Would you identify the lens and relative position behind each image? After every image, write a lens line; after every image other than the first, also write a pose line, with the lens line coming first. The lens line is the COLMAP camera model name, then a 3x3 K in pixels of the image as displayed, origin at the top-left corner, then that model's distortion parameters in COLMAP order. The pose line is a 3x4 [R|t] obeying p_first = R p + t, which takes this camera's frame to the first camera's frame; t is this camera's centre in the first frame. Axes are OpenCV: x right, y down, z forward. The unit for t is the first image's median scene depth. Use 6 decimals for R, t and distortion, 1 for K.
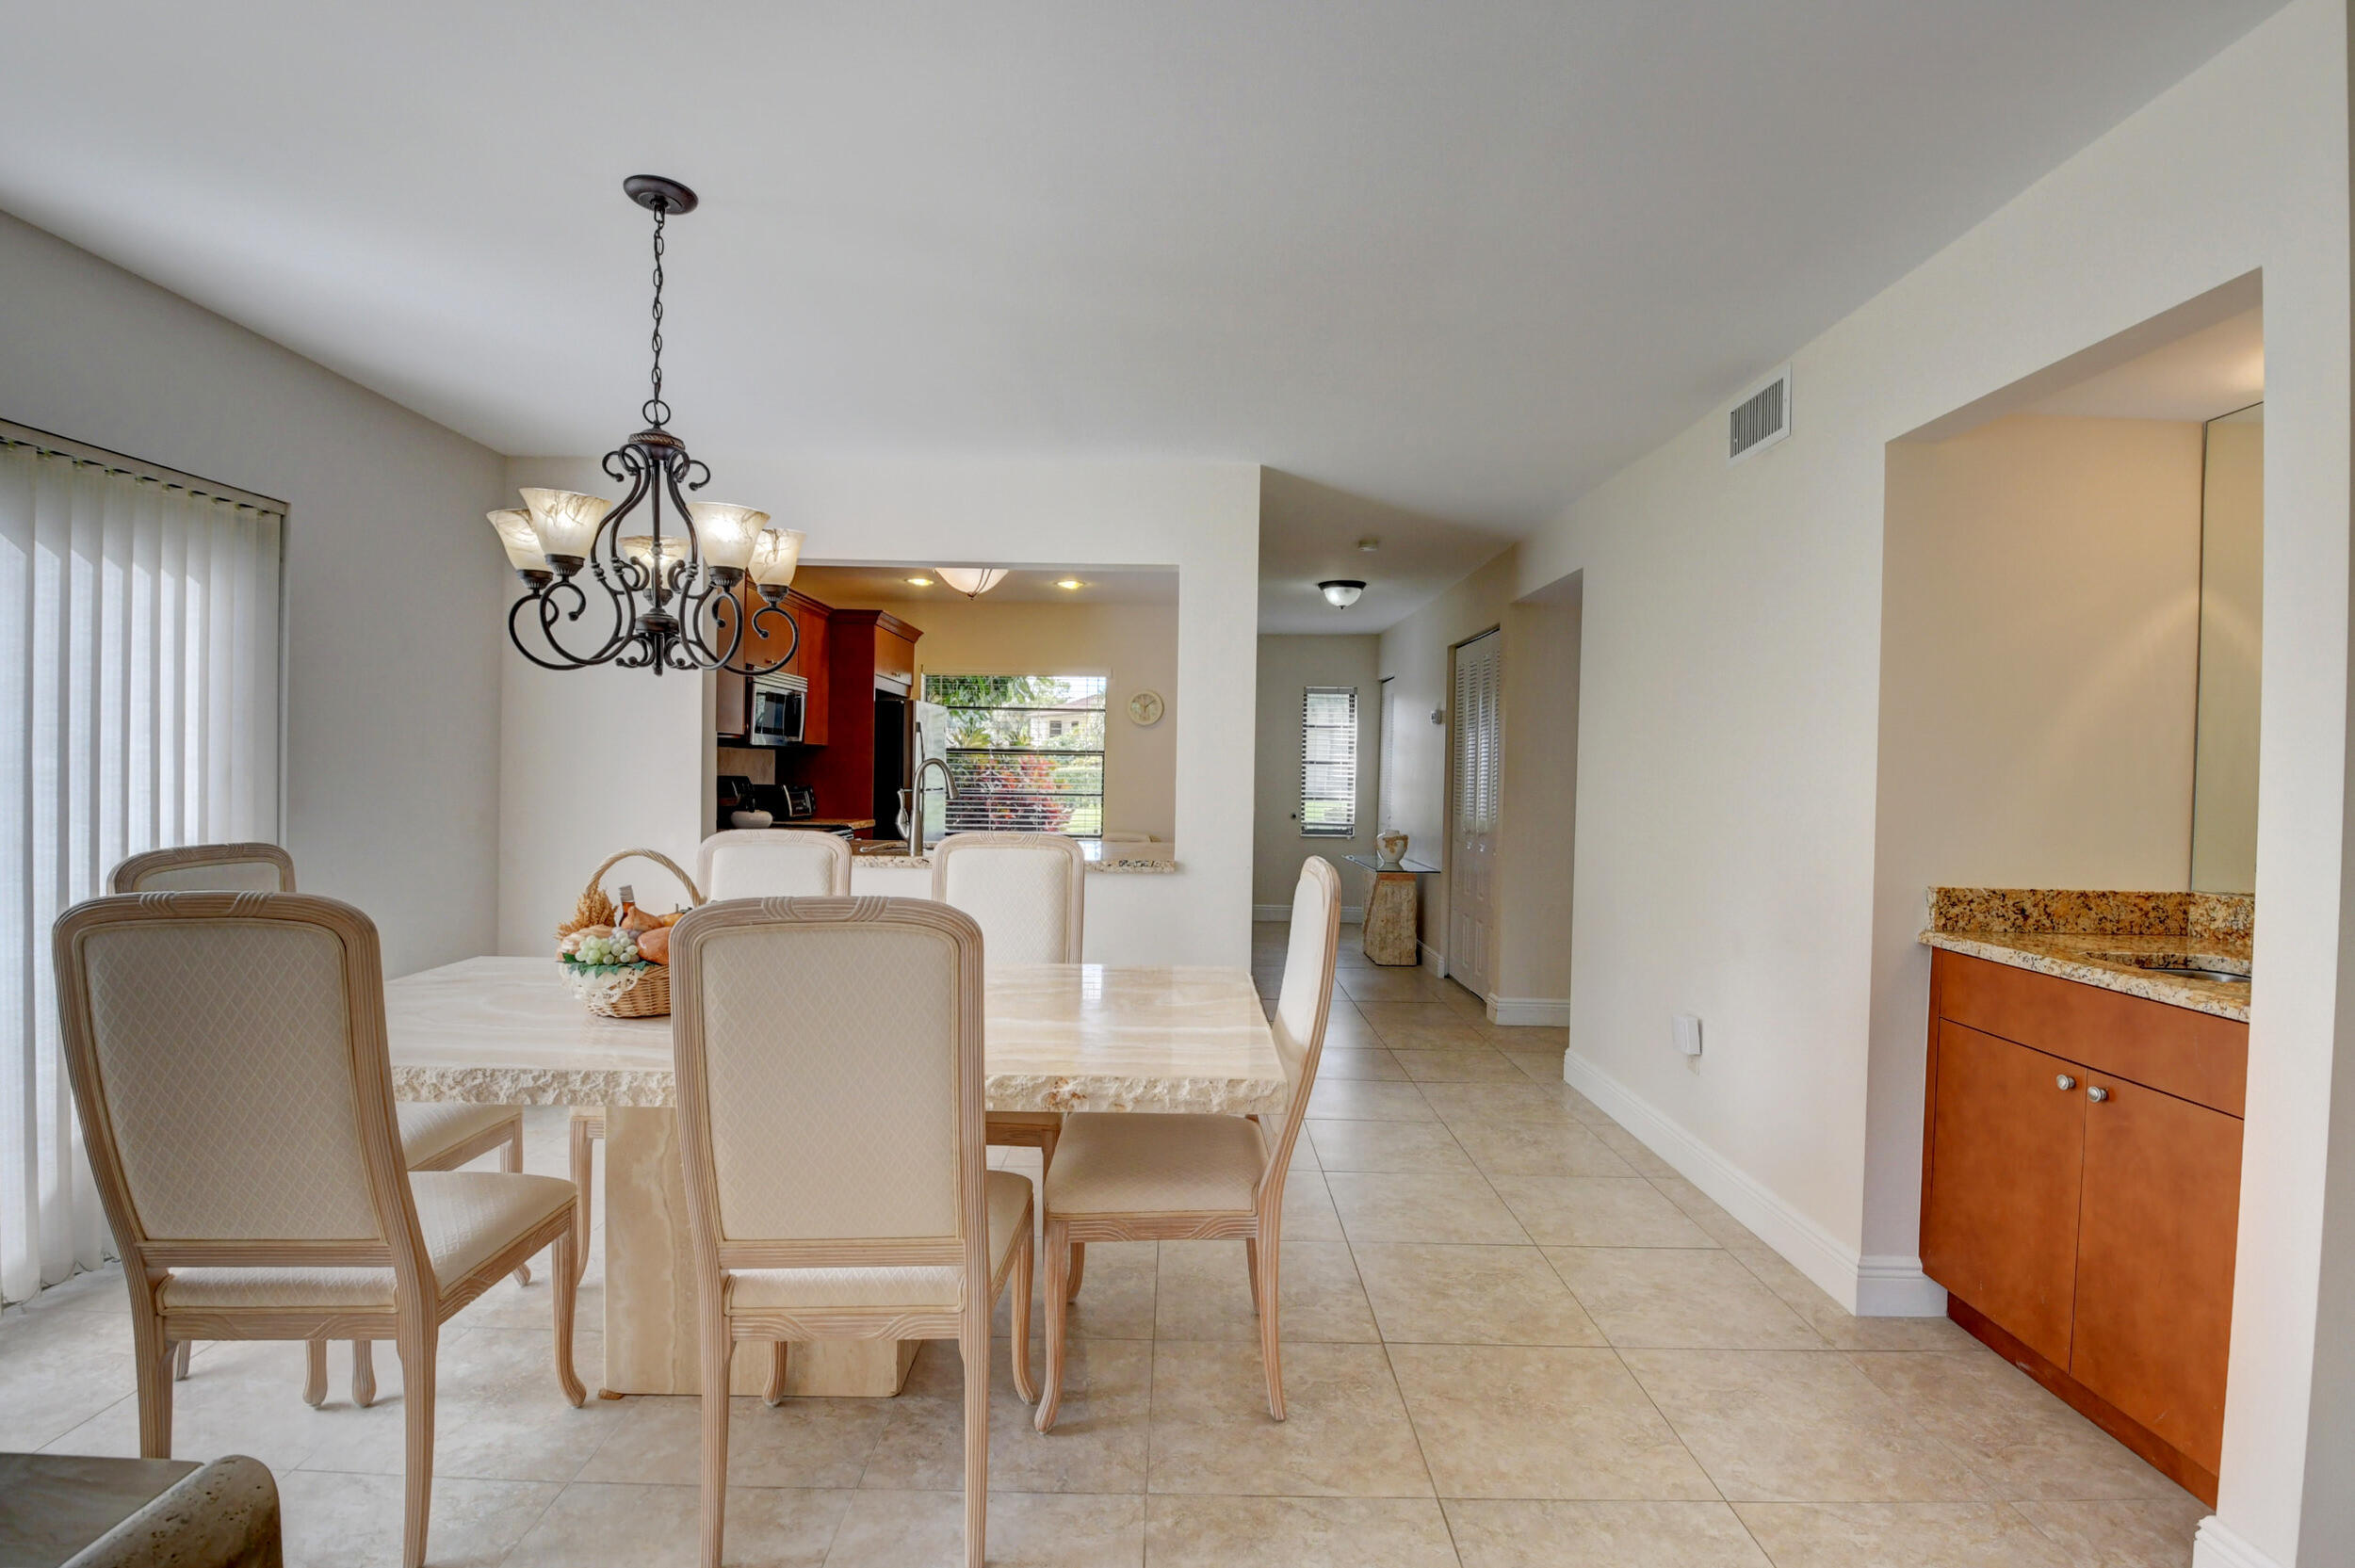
lens RADIAL K [[1038.0, 0, 1183.7], [0, 1038.0, 787.5], [0, 0, 1]] dist [0.000263, -0.014613]
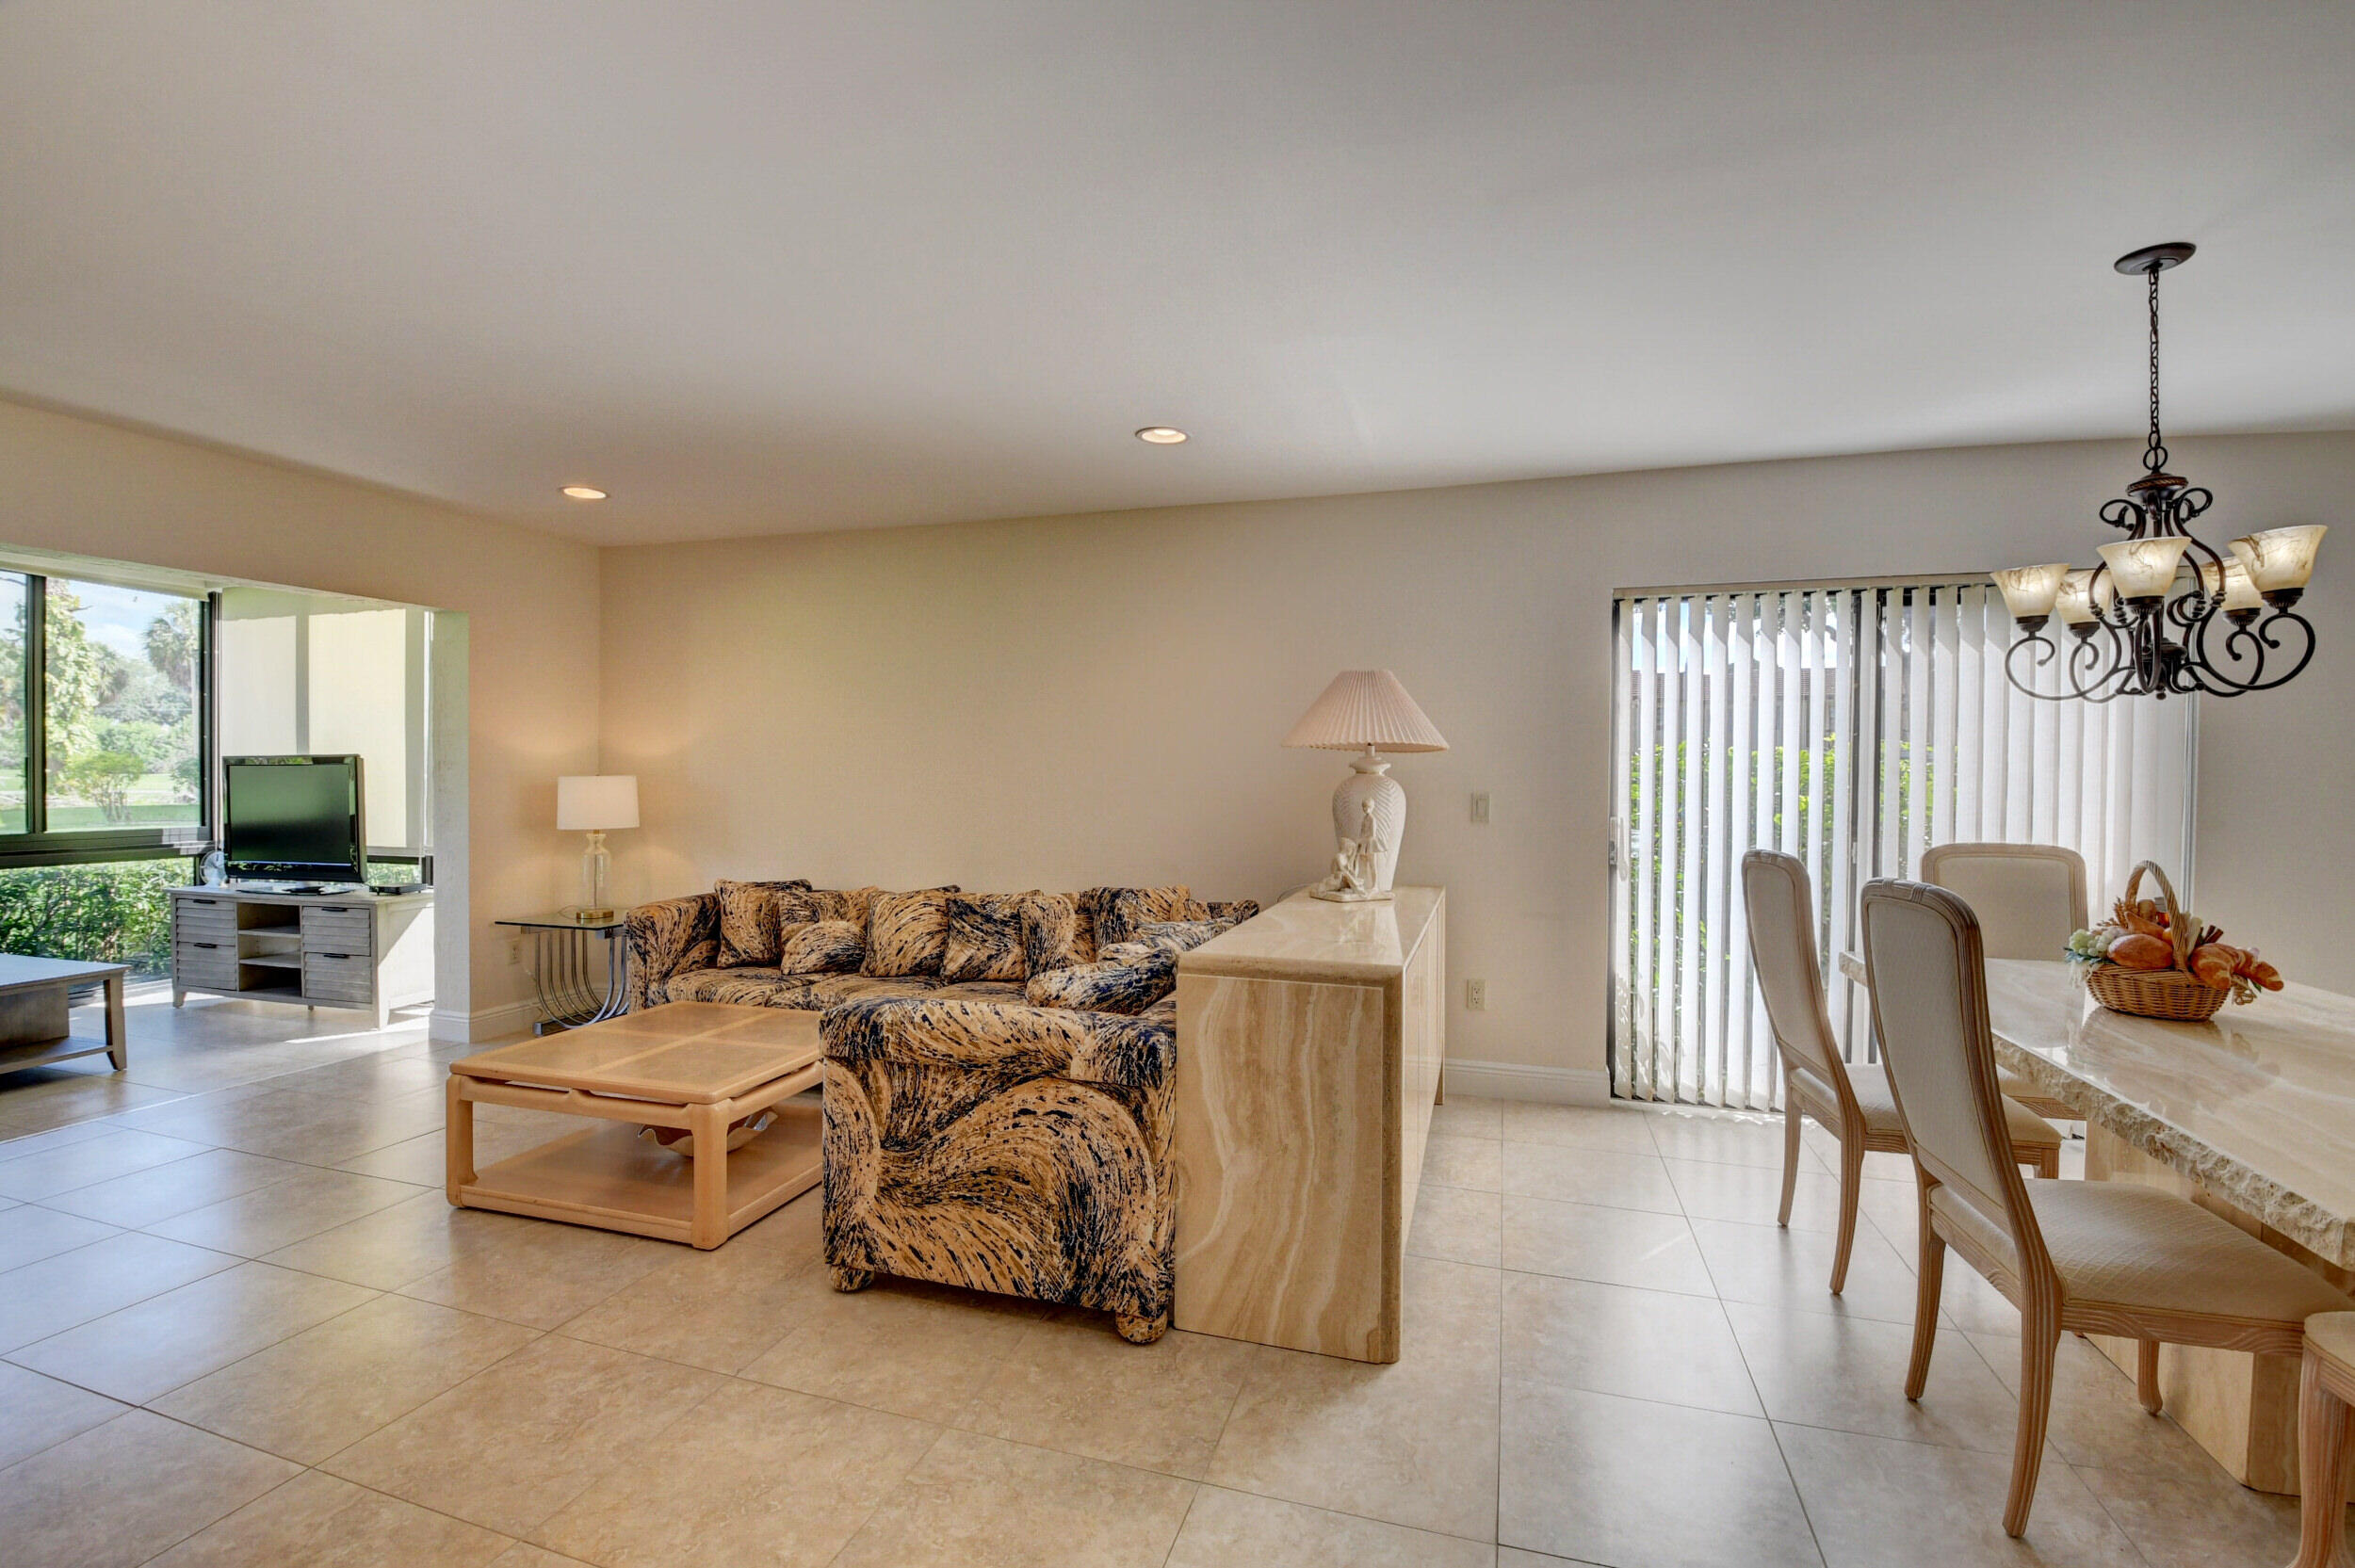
lens RADIAL K [[1038.0, 0, 1181.7], [0, 1038.0, 780.1], [0, 0, 1]] dist [0.000263, -0.014613]
pose [[-0.305945, -0.013257, -0.951957, 0.827001], [-0.028584, 0.999580, -0.004734, 0.007593], [0.951620, 0.025763, -0.306195, 0.376382]]
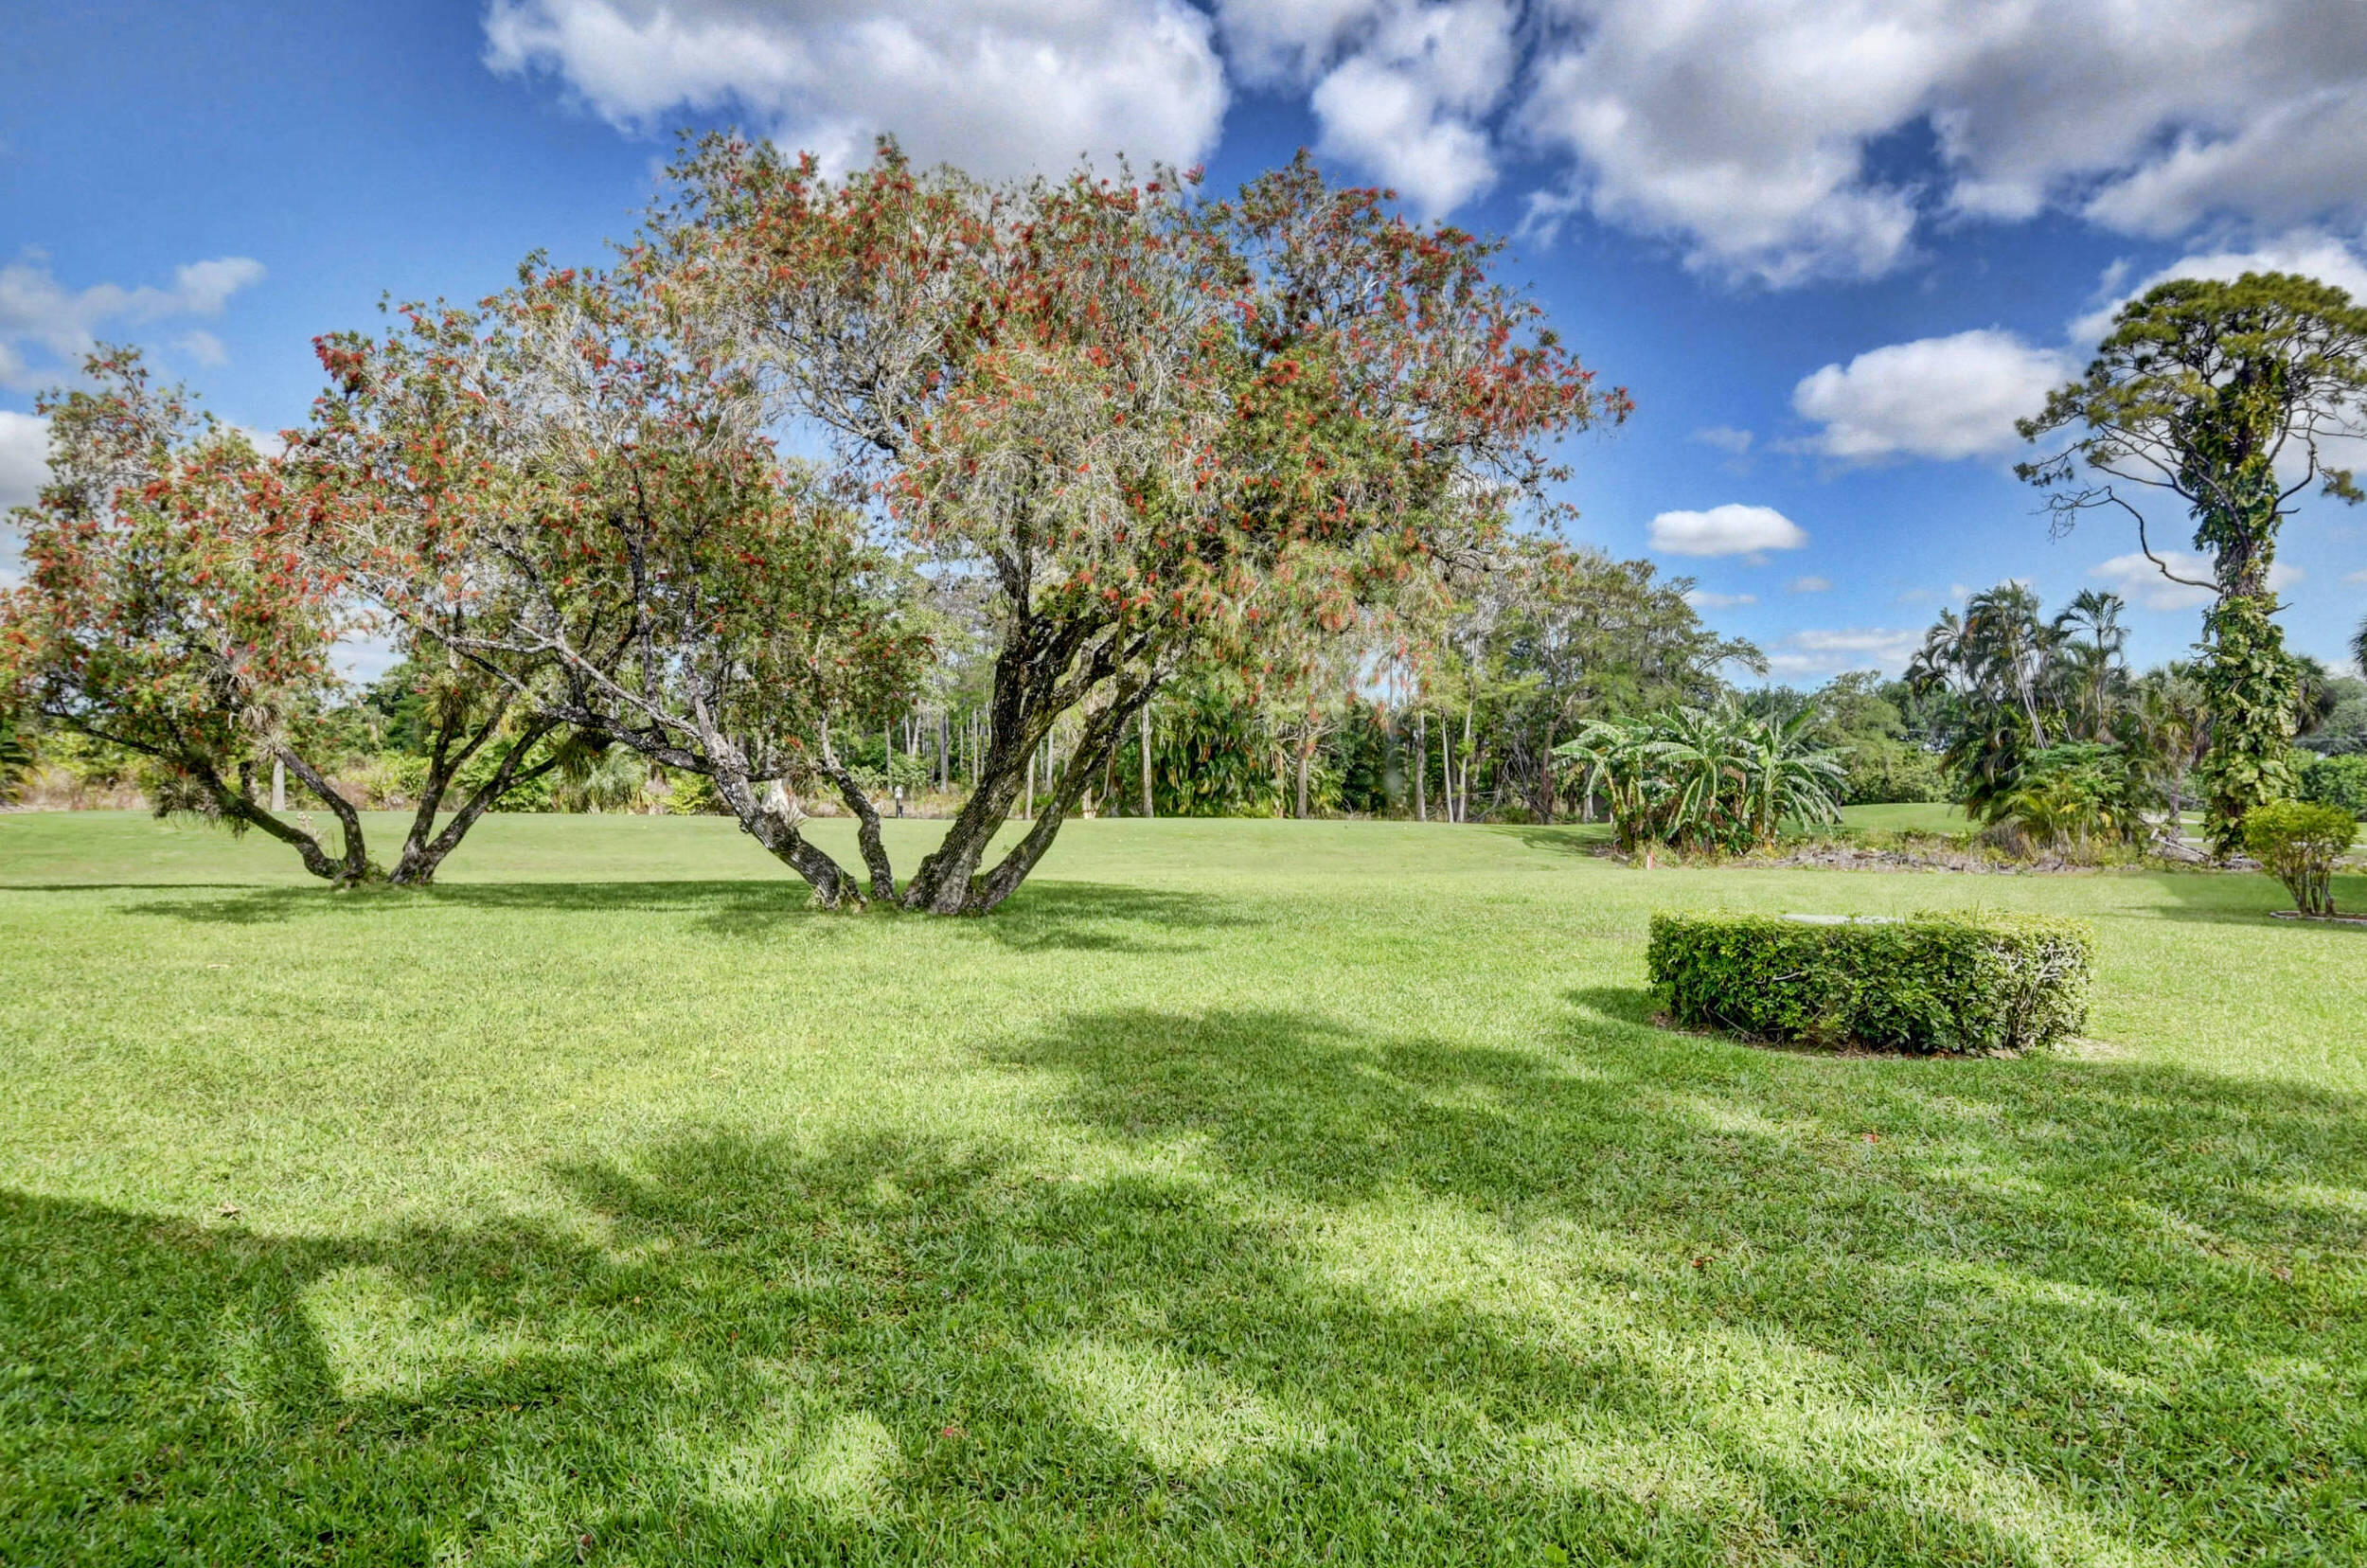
lens RADIAL K [[1284.1, 0, 1174.2], [0, 1284.1, 786.7], [0, 0, 1]] dist [-0.028412, -0.004456]
pose [[-0.957310, -0.044071, 0.285683, -1.027972], [-0.037217, 0.998875, 0.029381, -0.095973], [-0.286657, 0.017495, -0.957874, -3.396870]]
